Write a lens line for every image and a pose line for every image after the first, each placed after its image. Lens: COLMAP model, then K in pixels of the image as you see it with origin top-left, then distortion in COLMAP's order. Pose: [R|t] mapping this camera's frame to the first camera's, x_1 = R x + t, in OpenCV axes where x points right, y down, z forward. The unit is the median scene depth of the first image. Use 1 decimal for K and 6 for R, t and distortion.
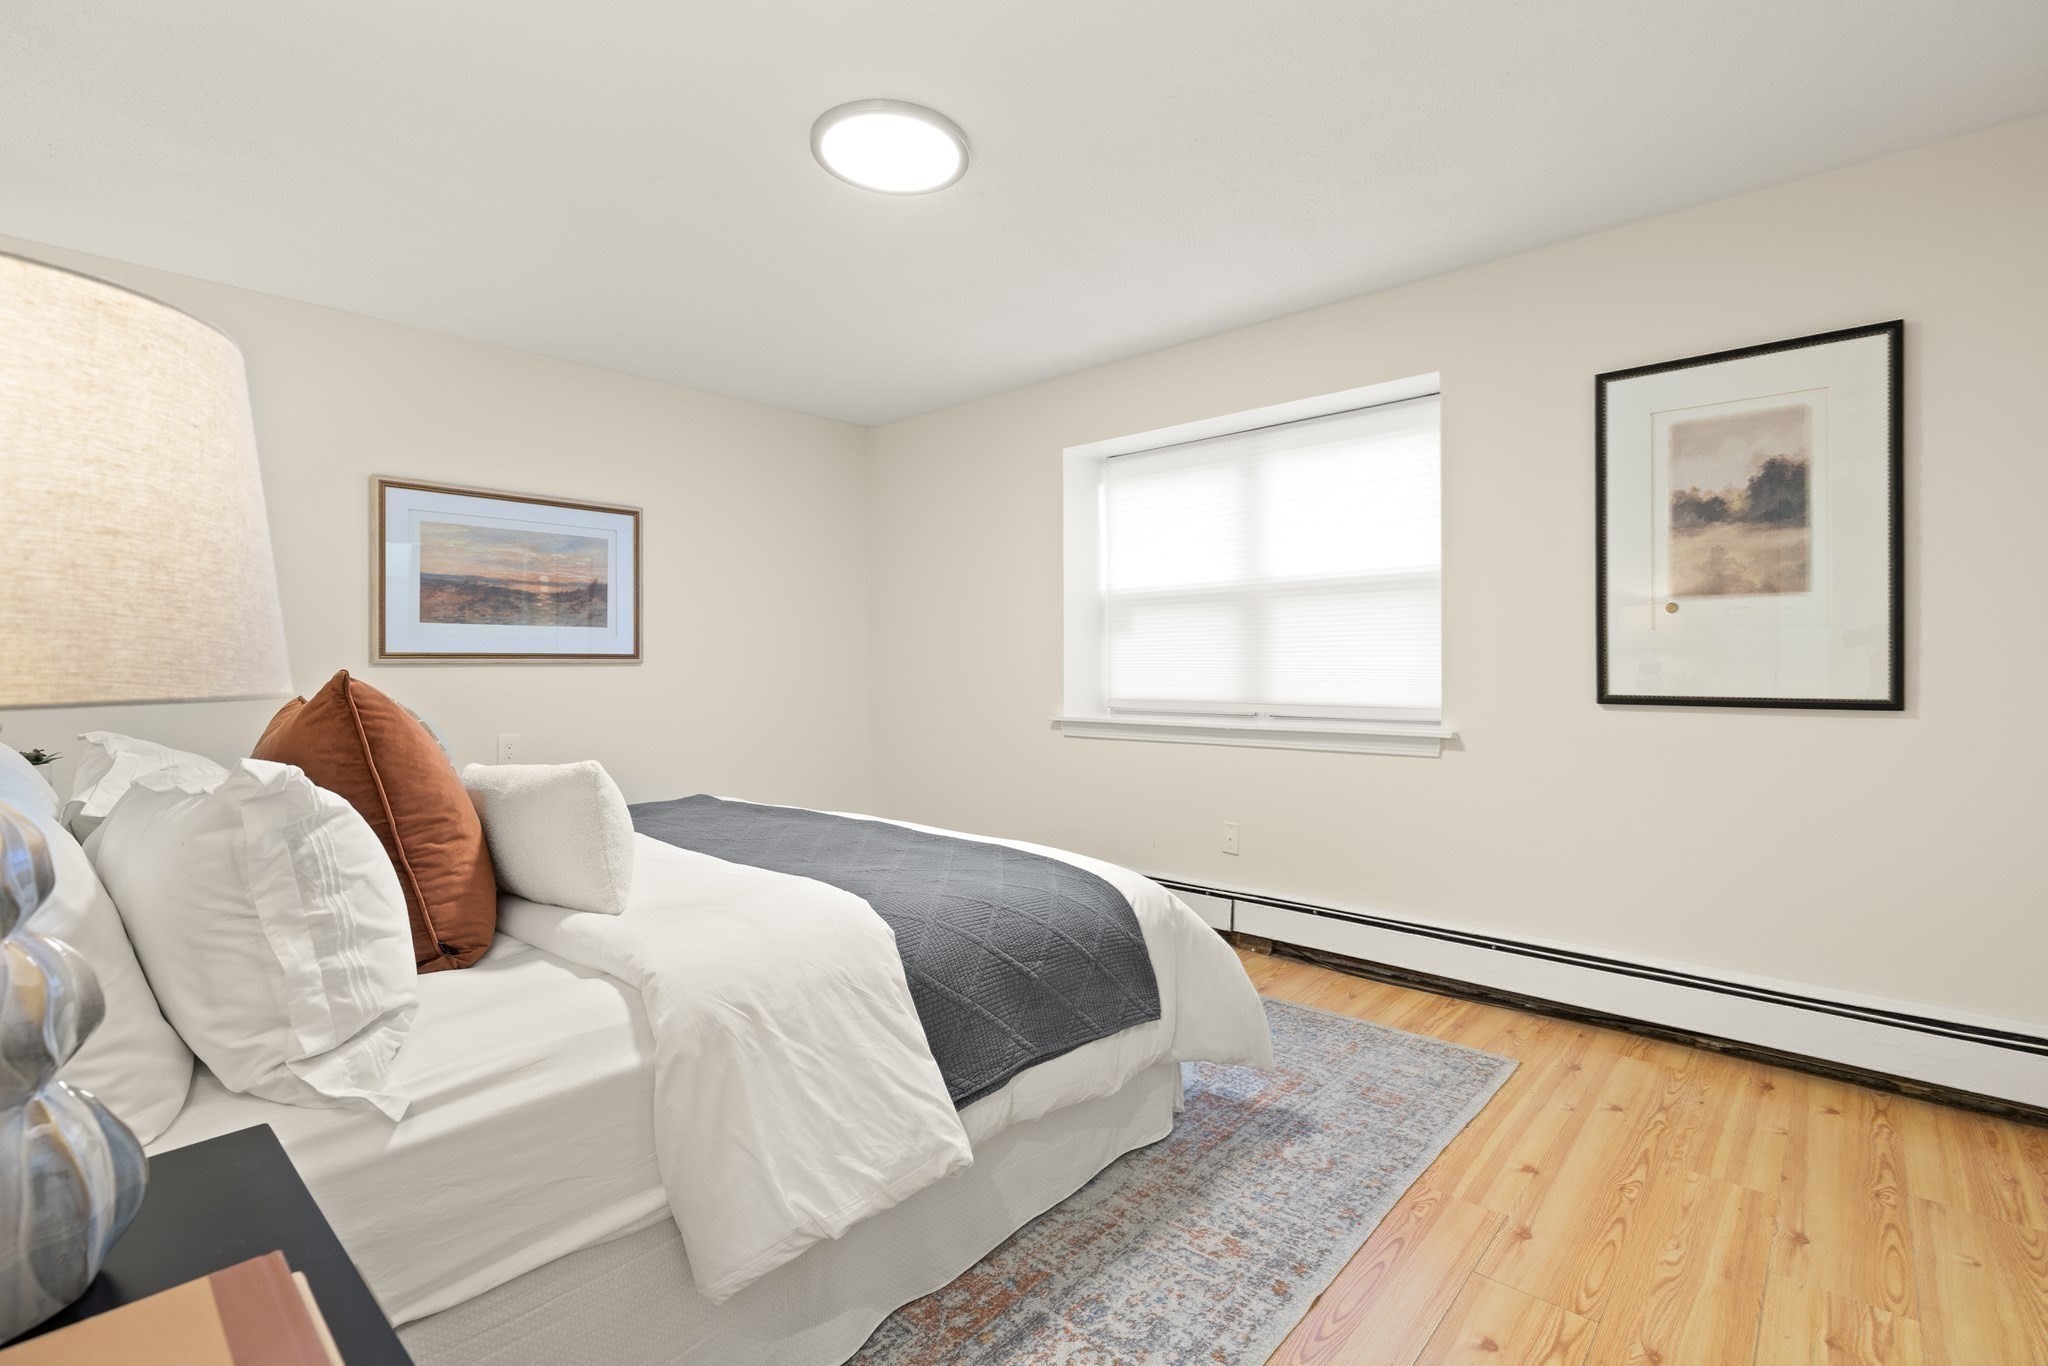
lens RADIAL K [[935.1, 0, 1040.4], [0, 935.1, 668.0], [0, 0, 1]] dist [0.001851, 0.001972]
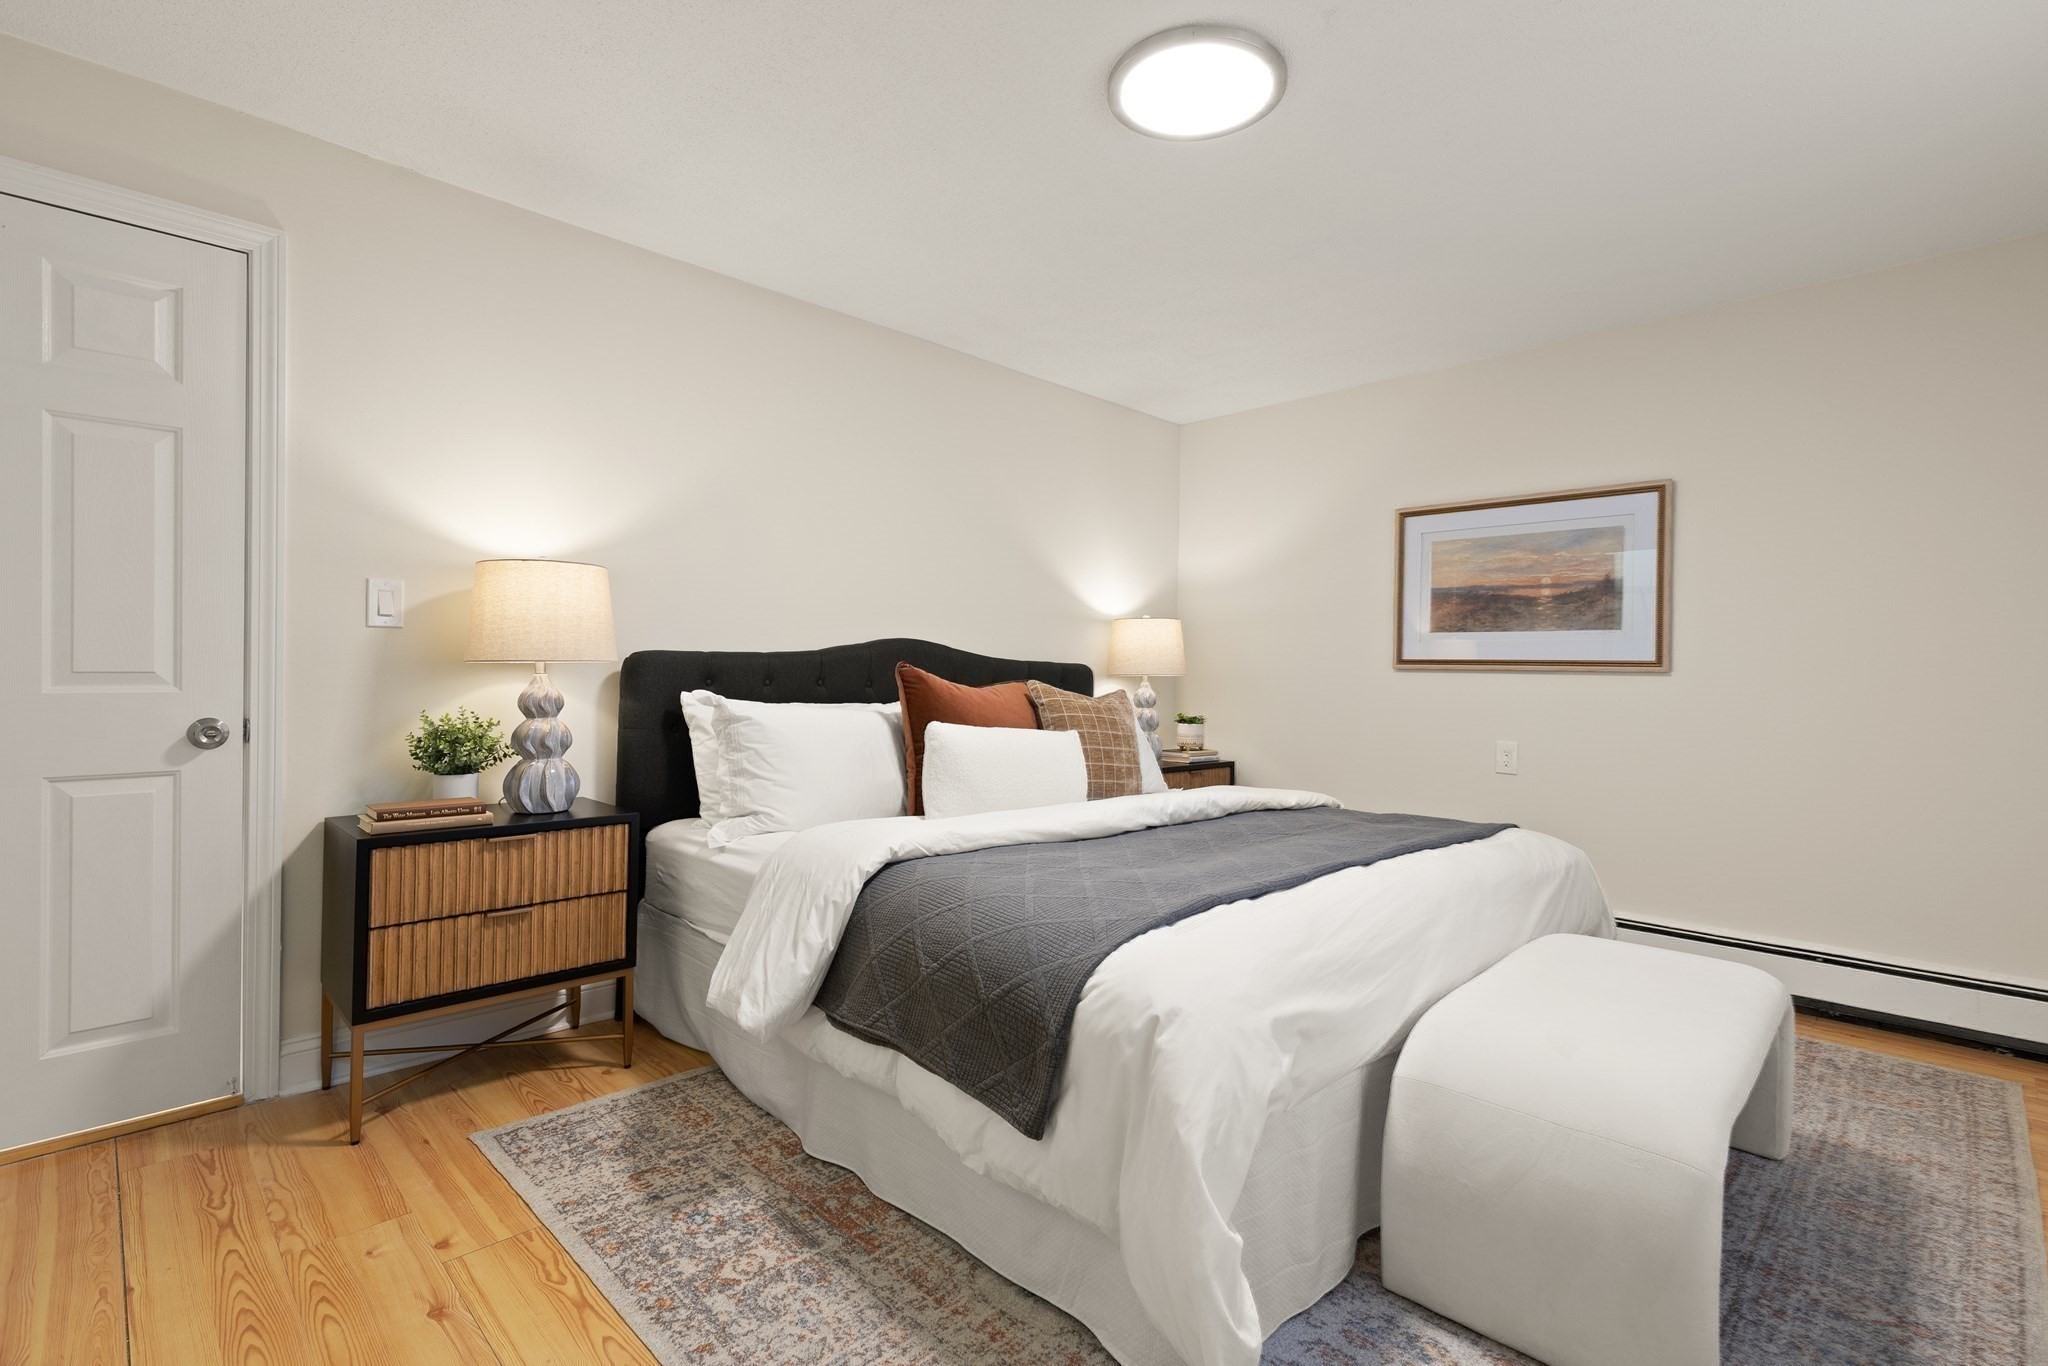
lens RADIAL K [[935.1, 0, 1021.1], [0, 935.1, 678.7], [0, 0, 1]] dist [0.001851, 0.001972]
pose [[-0.065076, 0.015662, -0.997757, 0.480321], [-0.024008, 0.999563, 0.017256, -0.000507], [0.997591, 0.025077, -0.064672, 0.576977]]
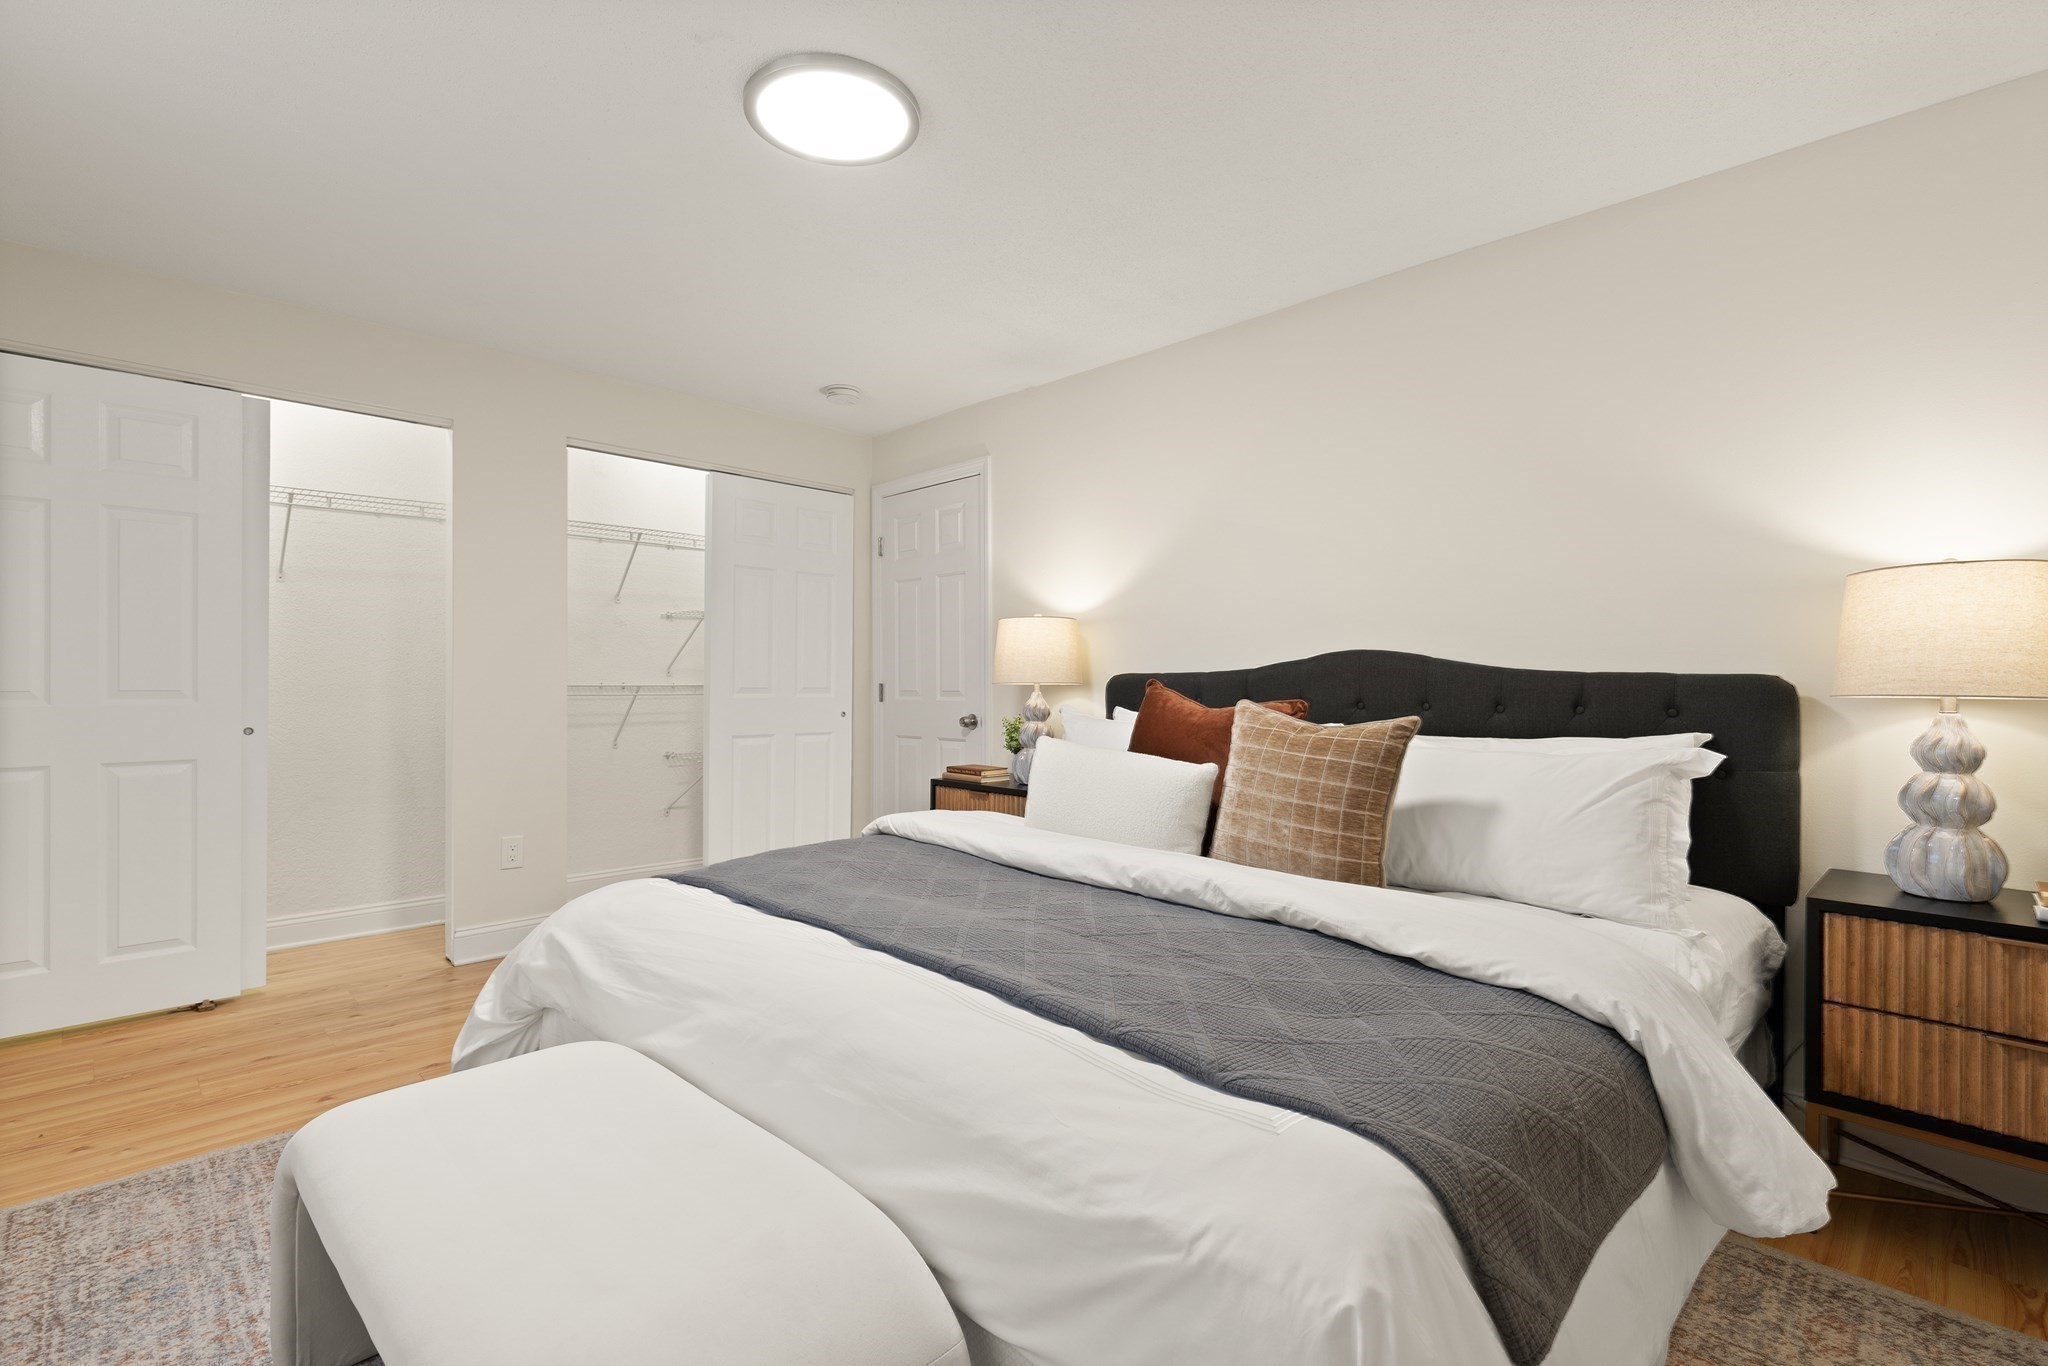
lens RADIAL K [[935.1, 0, 1003.8], [0, 935.1, 672.0], [0, 0, 1]] dist [0.001851, 0.001972]
pose [[-0.996095, -0.003290, 0.088224, -0.241291], [-0.004052, 0.999956, -0.008451, 0.003301], [-0.088192, -0.008776, -0.996065, 1.196086]]
